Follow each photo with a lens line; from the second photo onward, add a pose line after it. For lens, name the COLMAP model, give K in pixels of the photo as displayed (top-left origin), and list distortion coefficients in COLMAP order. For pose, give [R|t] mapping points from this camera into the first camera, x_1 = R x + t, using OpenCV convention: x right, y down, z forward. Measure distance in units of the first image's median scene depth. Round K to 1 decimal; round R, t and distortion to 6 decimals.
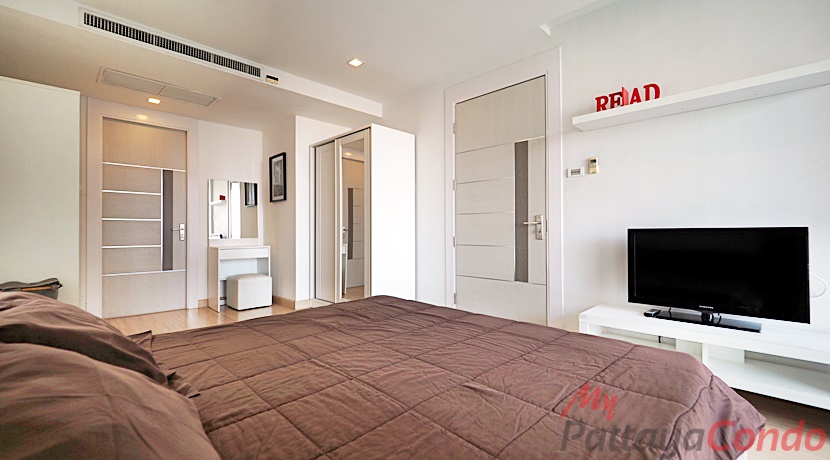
lens RADIAL K [[349.2, 0, 407.0], [0, 349.2, 228.3], [0, 0, 1]] dist [0.000046, 0.000140]
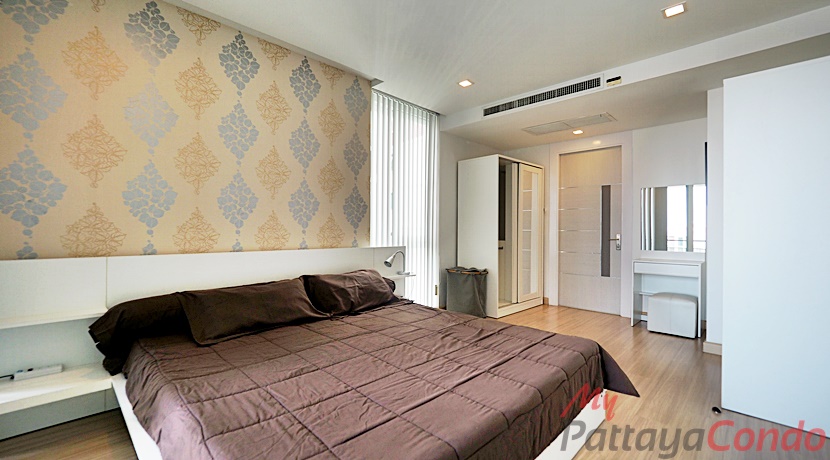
lens RADIAL K [[349.2, 0, 407.3], [0, 349.2, 228.2], [0, 0, 1]] dist [0.000046, 0.000140]
pose [[0.015345, -0.000688, -0.999882, 0.513459], [0.000270, 1.000000, -0.000684, -0.038465], [0.999882, -0.000260, 0.015346, 0.436050]]
